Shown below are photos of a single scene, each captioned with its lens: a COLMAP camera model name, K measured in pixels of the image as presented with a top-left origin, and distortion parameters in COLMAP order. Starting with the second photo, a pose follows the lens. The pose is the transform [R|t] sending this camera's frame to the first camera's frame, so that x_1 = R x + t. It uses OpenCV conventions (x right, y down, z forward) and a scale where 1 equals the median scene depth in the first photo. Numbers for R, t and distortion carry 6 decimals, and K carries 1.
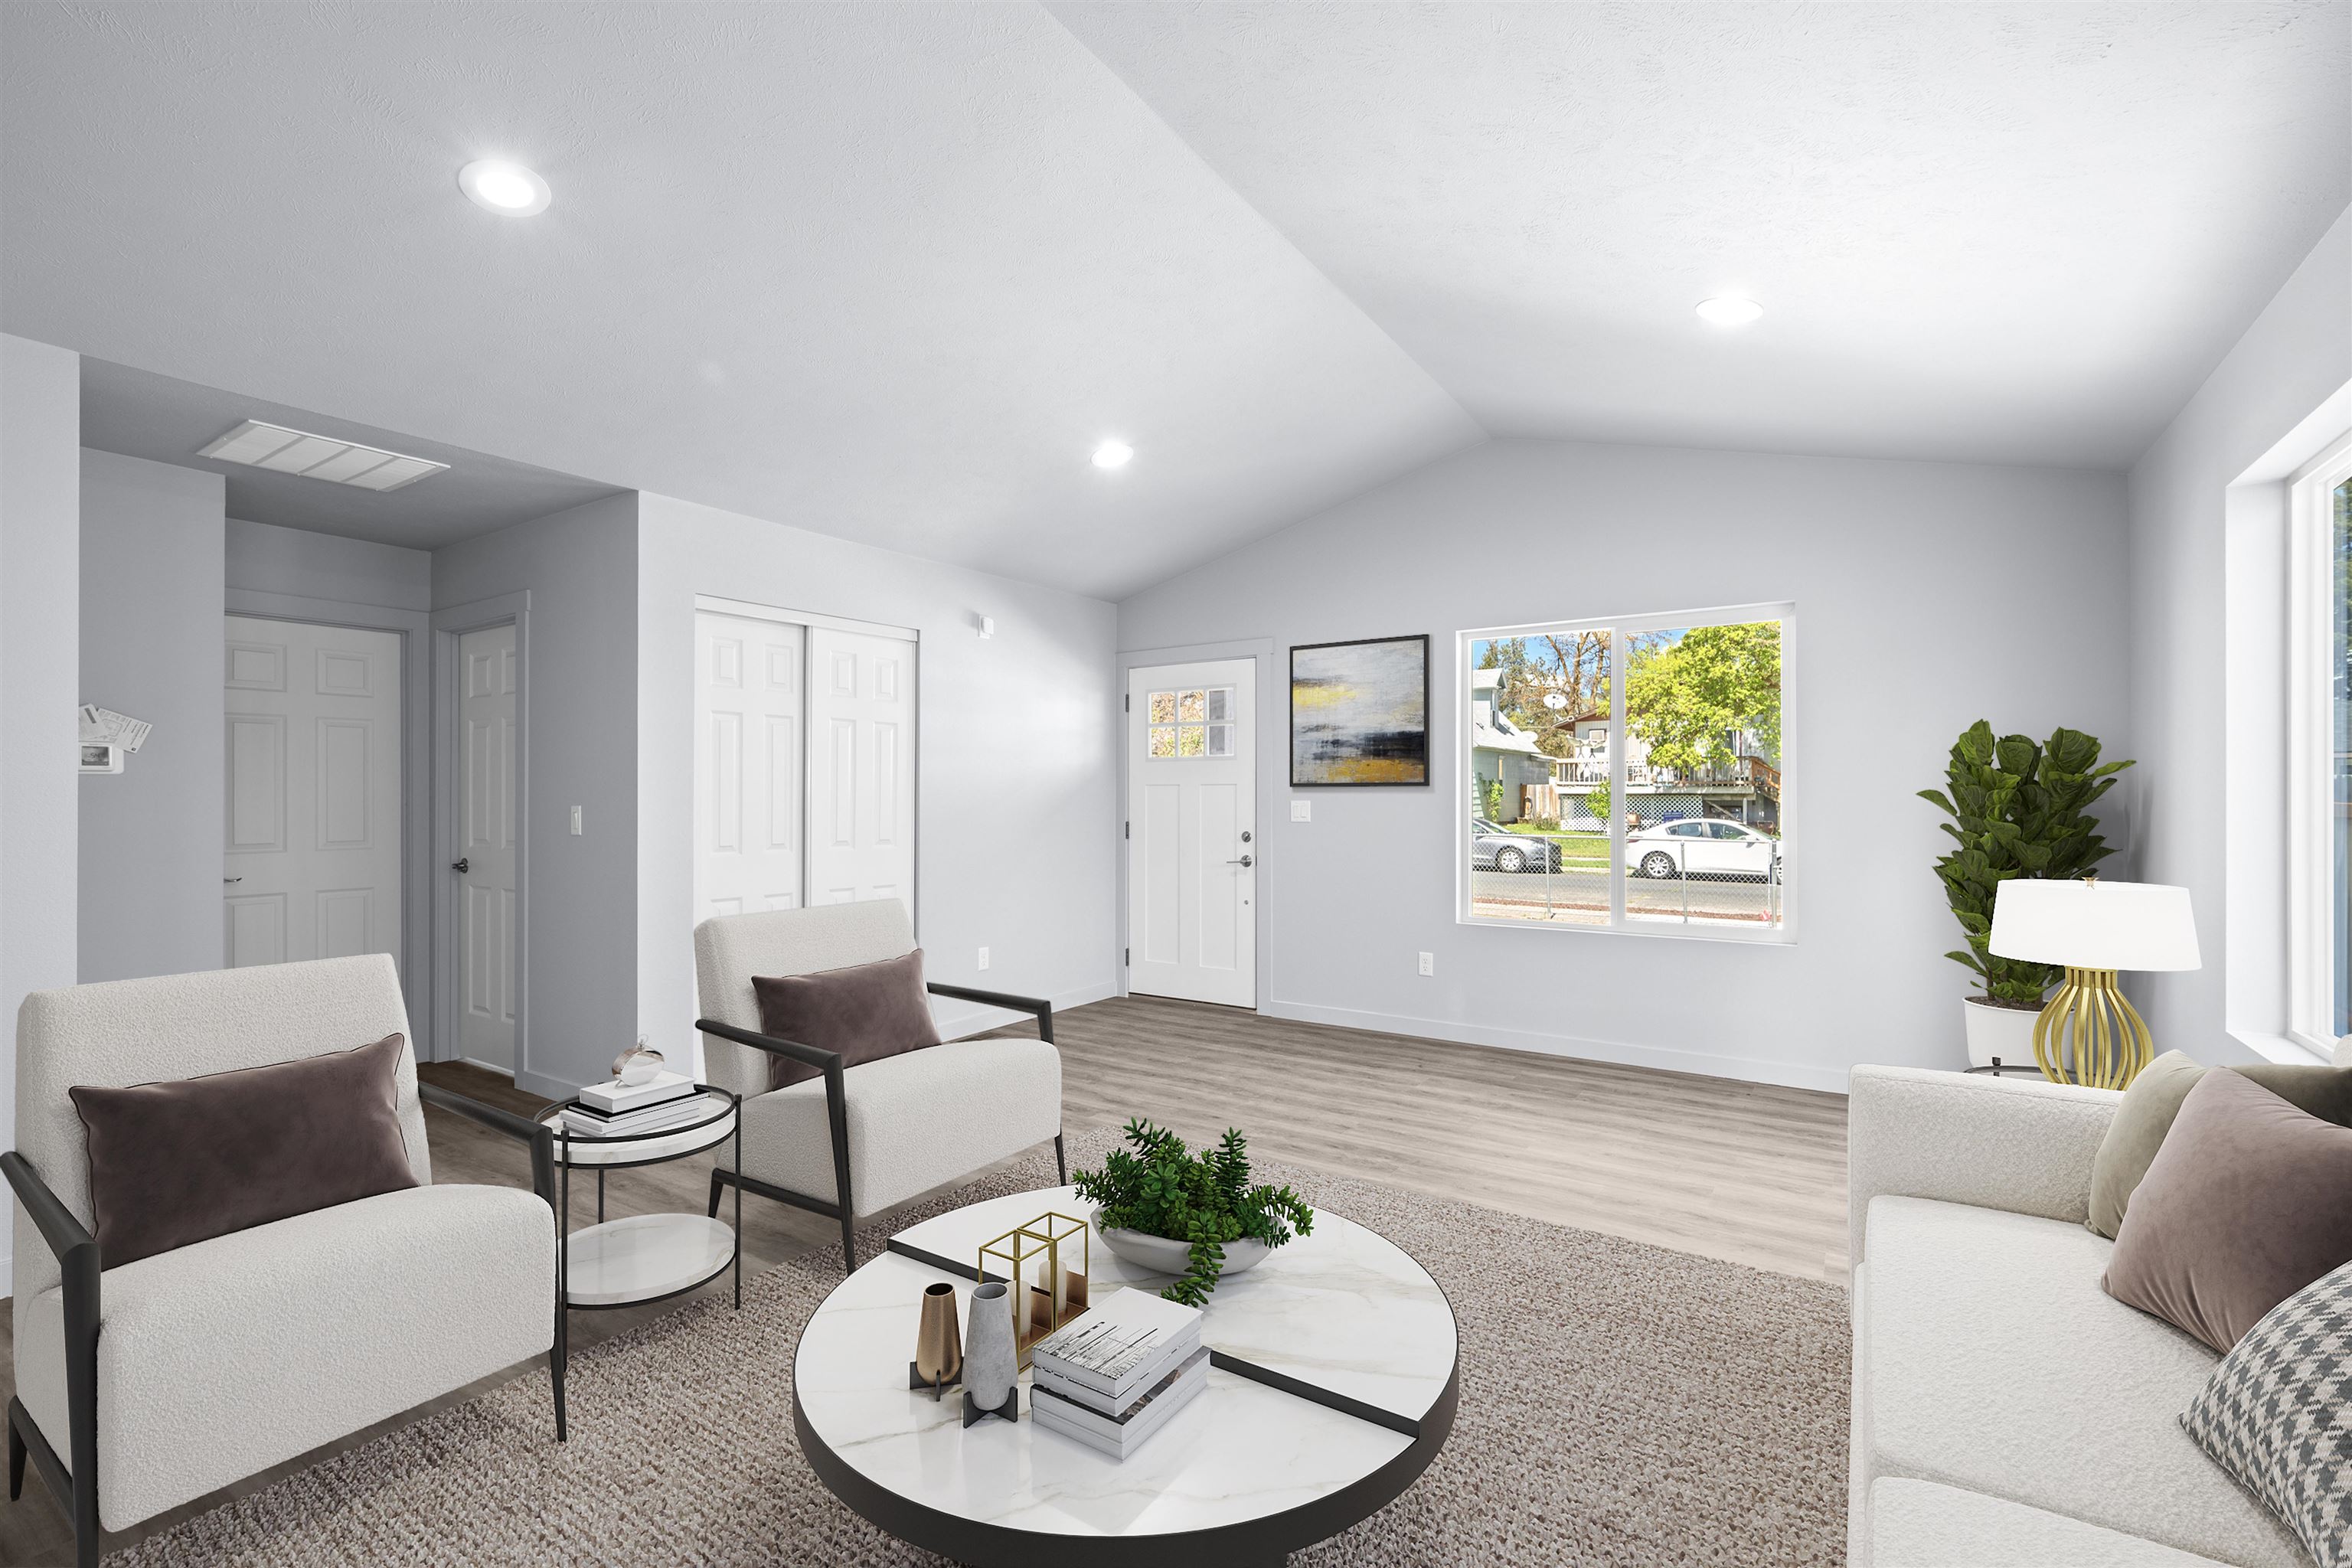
lens RADIAL K [[1040.0, 0, 1177.4], [0, 1040.0, 790.4], [0, 0, 1]] dist [-0.000833, 0.000051]
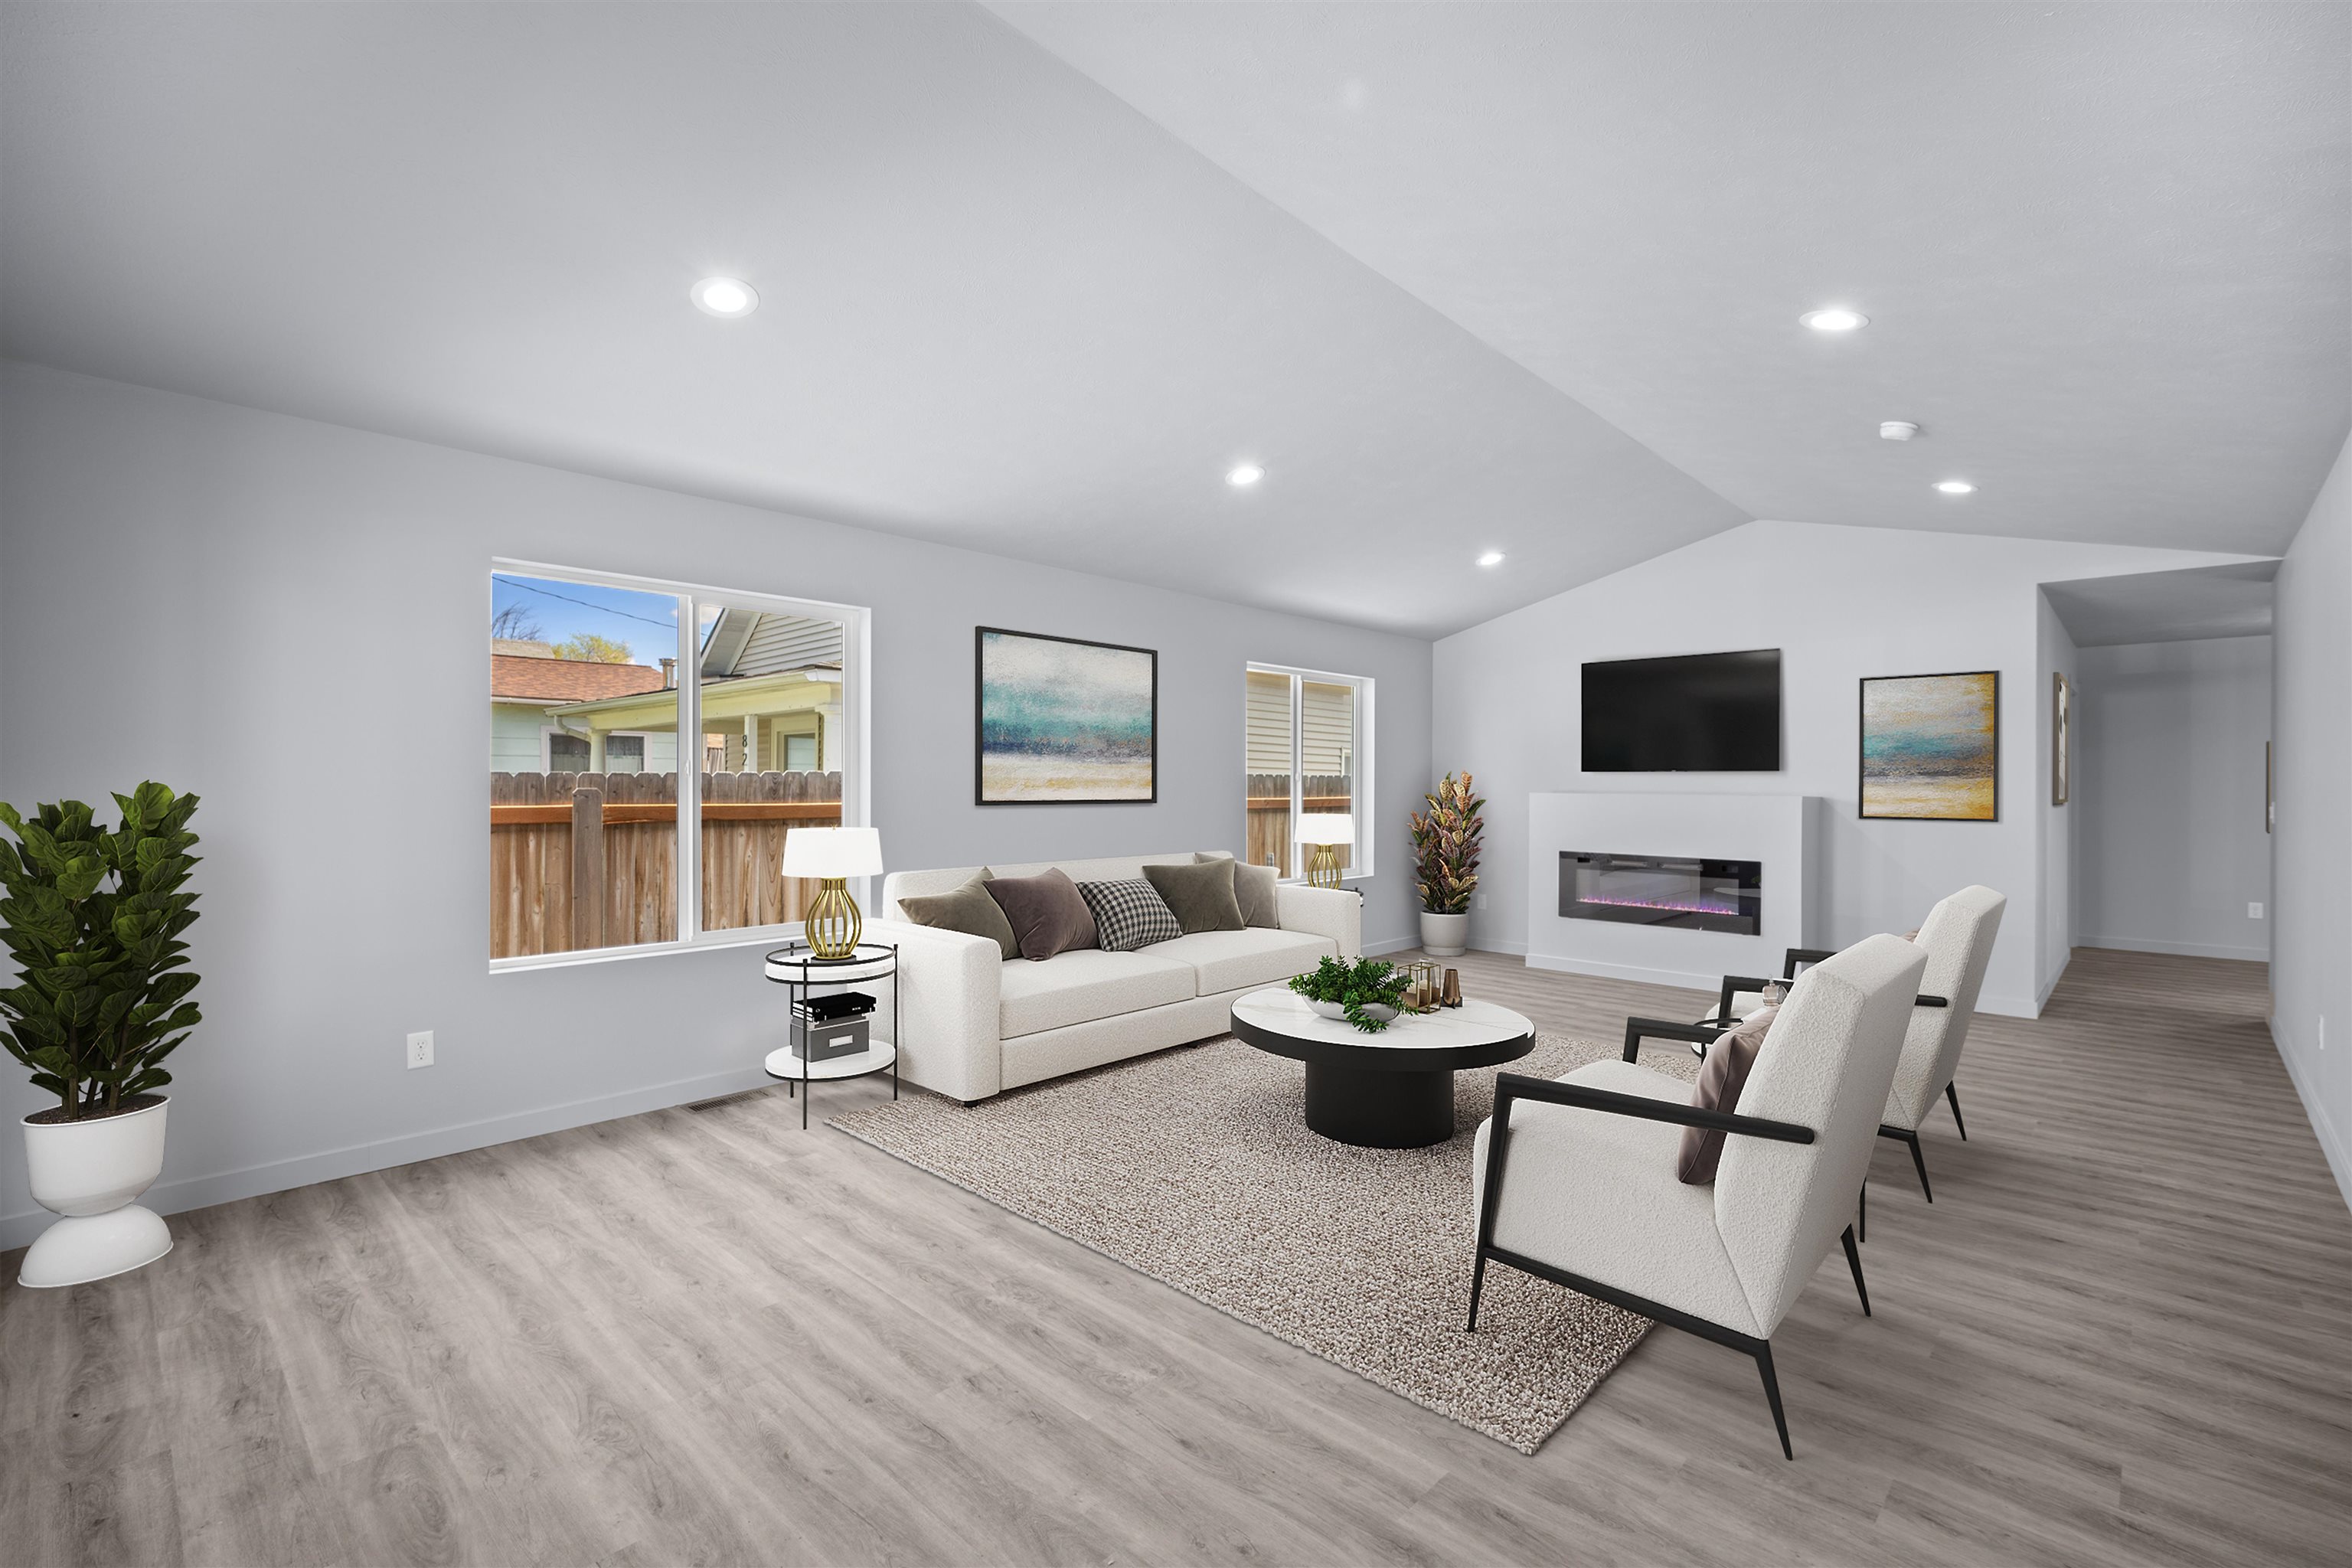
lens RADIAL K [[1040.0, 0, 1177.4], [0, 1040.0, 790.4], [0, 0, 1]] dist [-0.000833, 0.000051]
pose [[-0.985314, -0.001862, 0.170742, -0.045554], [-0.001510, 0.999996, 0.002194, -0.001690], [-0.170745, 0.001904, -0.985313, 1.543870]]
